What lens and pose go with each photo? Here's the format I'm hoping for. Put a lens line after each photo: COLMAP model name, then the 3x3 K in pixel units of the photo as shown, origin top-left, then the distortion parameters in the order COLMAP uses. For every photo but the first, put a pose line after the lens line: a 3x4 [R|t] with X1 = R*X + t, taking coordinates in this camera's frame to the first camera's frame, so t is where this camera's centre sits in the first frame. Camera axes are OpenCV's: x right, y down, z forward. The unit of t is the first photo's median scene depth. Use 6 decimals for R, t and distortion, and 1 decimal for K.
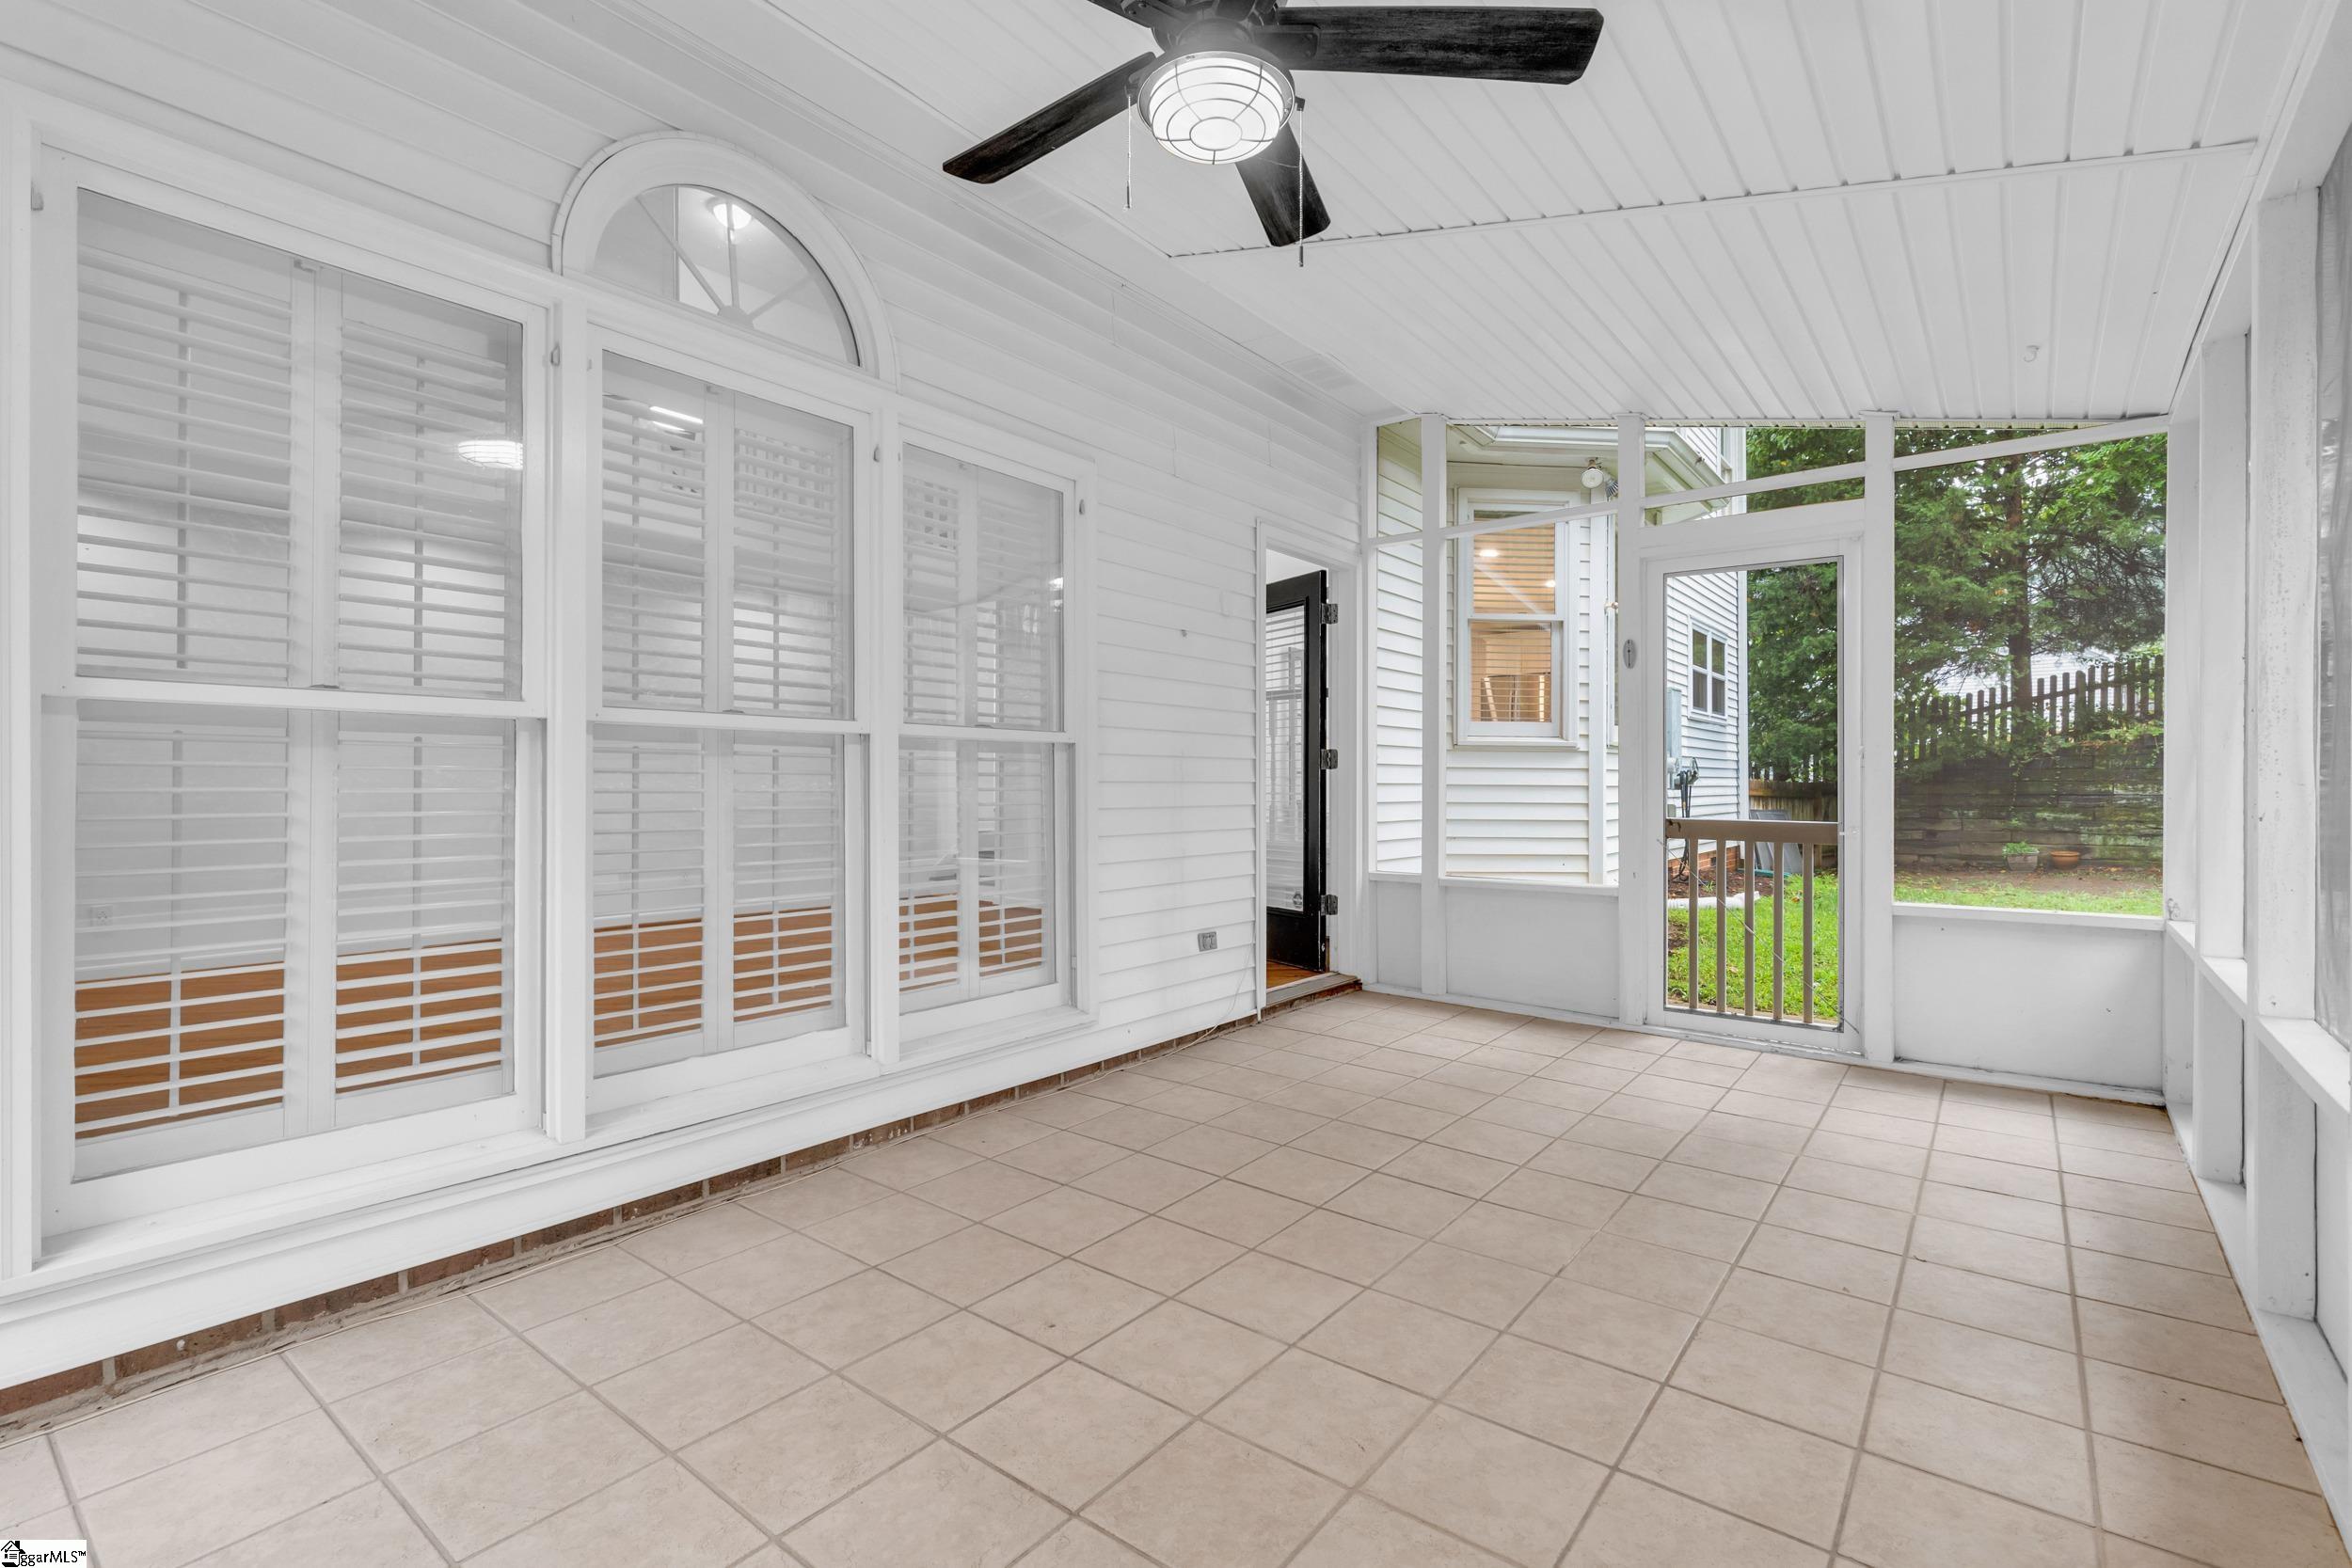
lens RADIAL K [[1082.9, 0, 1173.8], [0, 1082.9, 783.0], [0, 0, 1]] dist [0.001406, 0.000211]
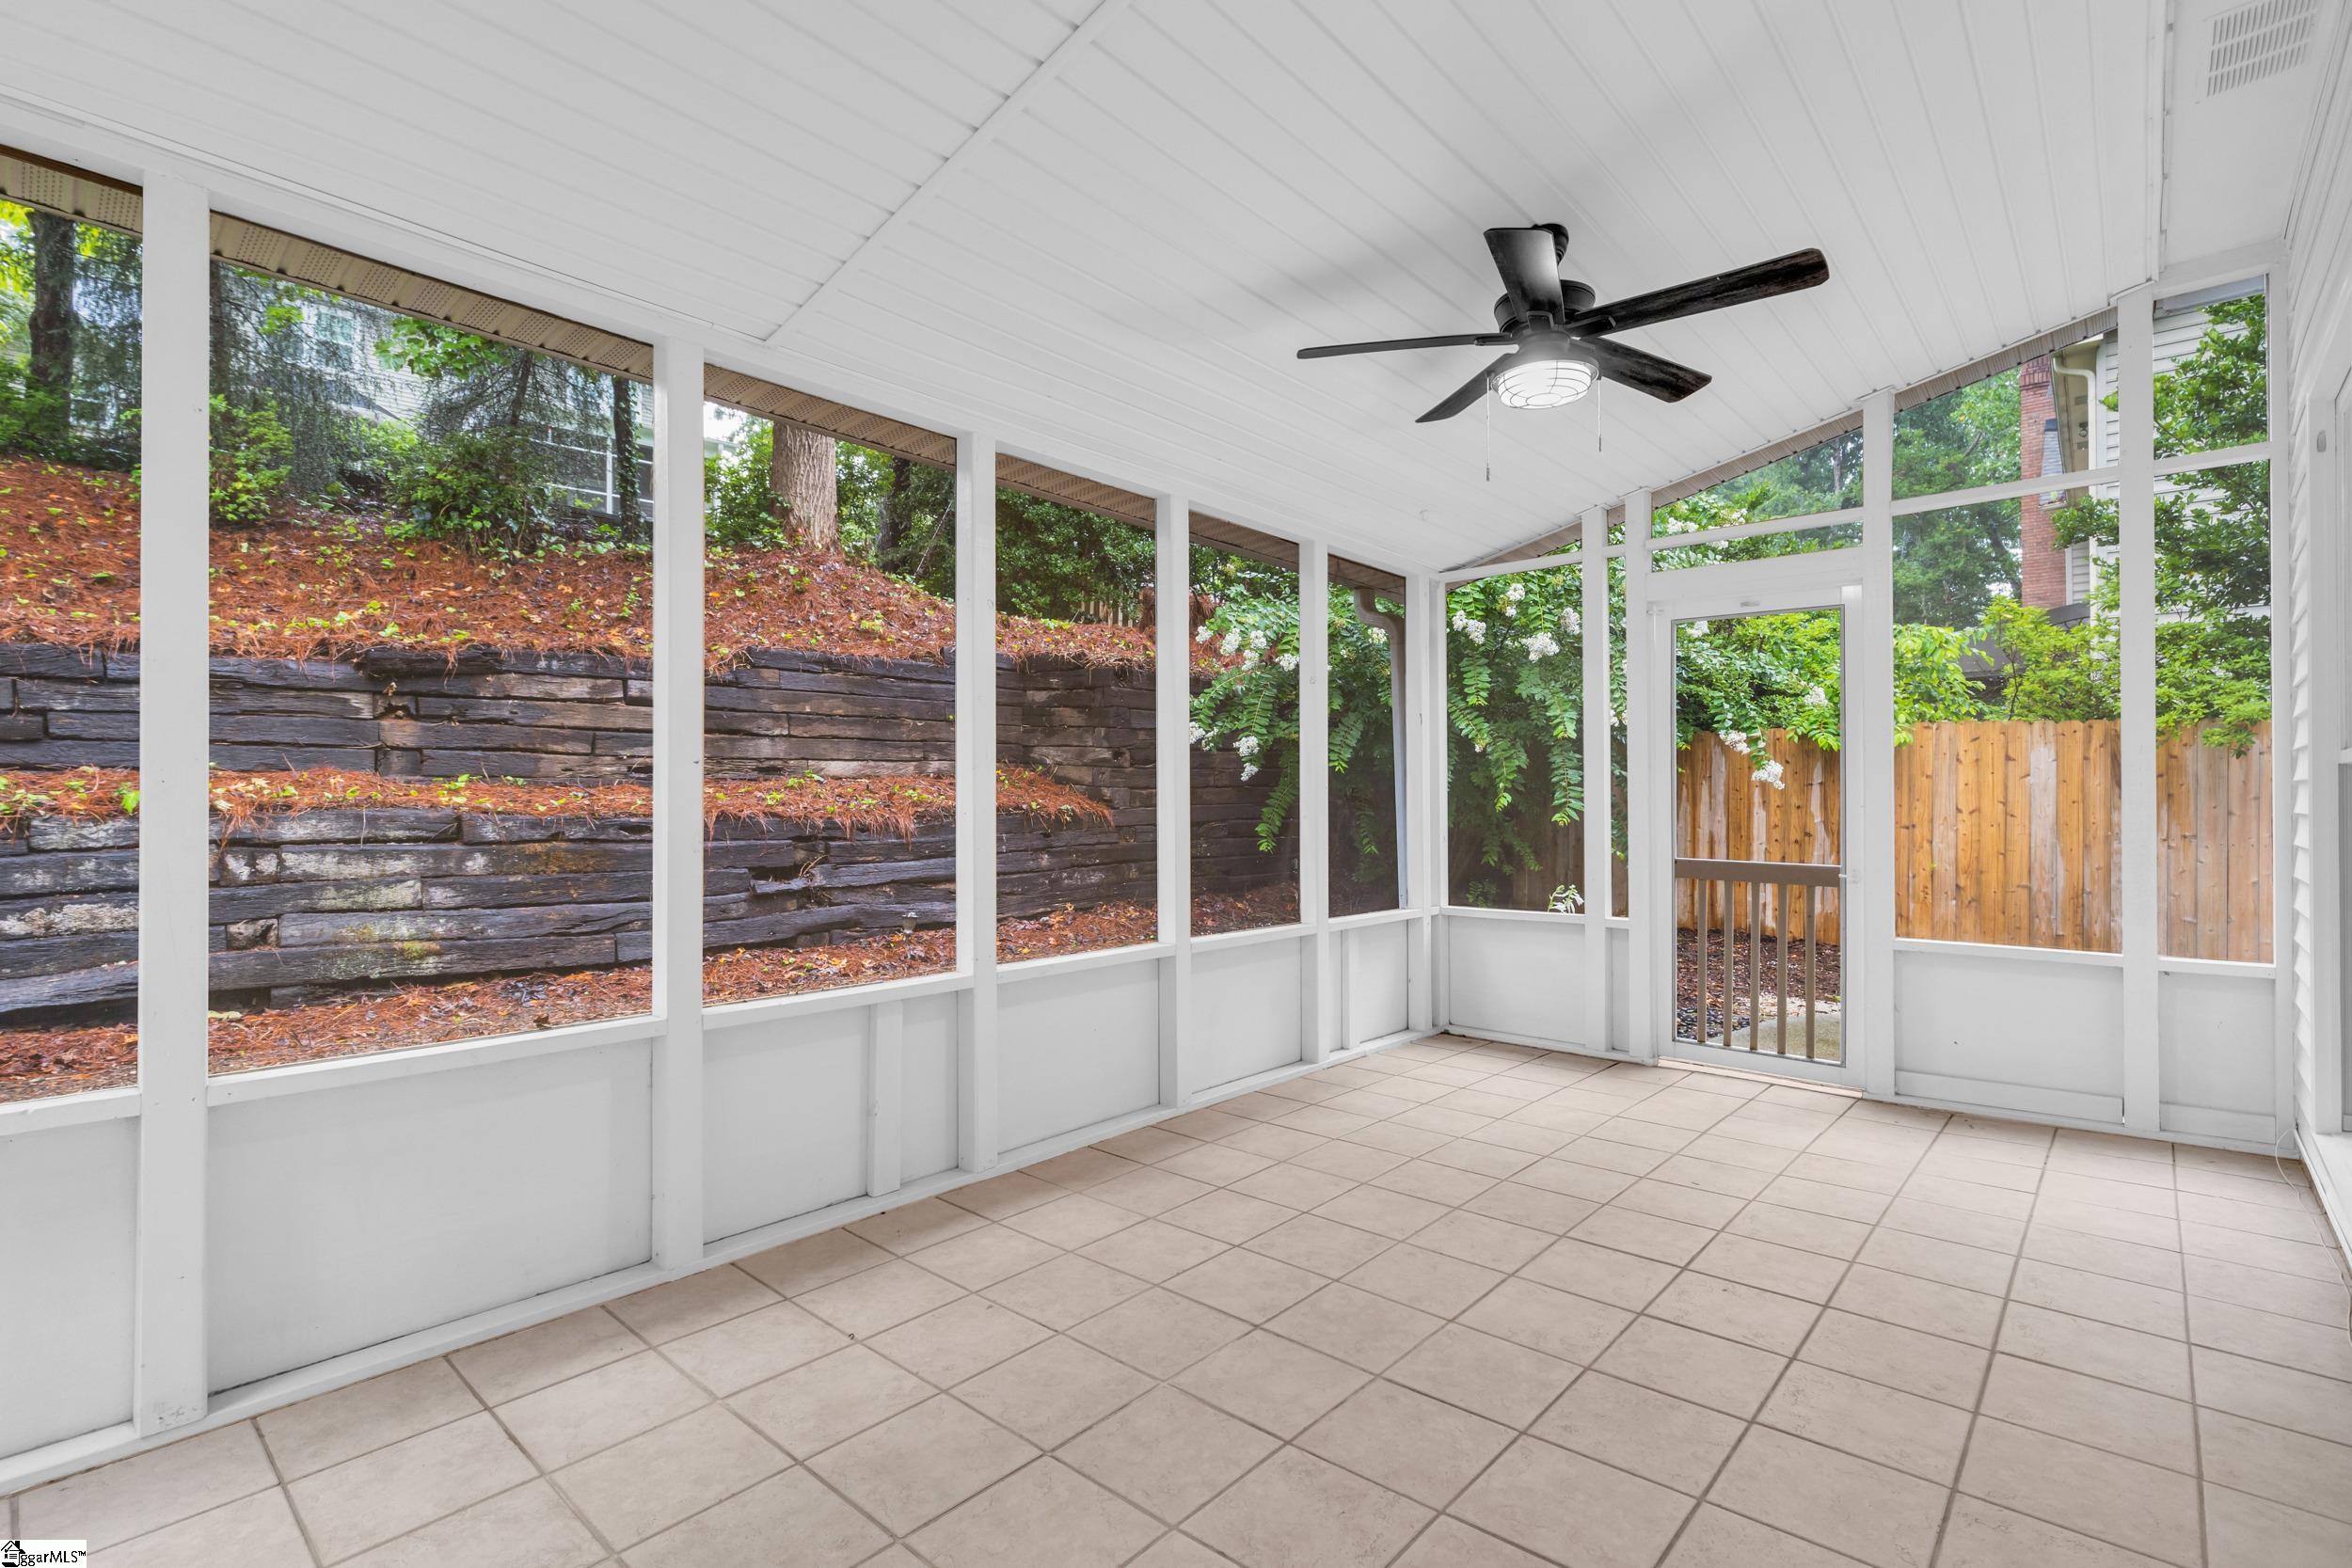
lens RADIAL K [[1082.9, 0, 1175.1], [0, 1082.9, 791.2], [0, 0, 1]] dist [0.001406, 0.000211]
pose [[-0.997978, 0.001083, 0.063549, 0.357823], [0.000806, 0.999990, -0.004370, -0.027513], [-0.063553, -0.004310, -0.997969, 1.956593]]
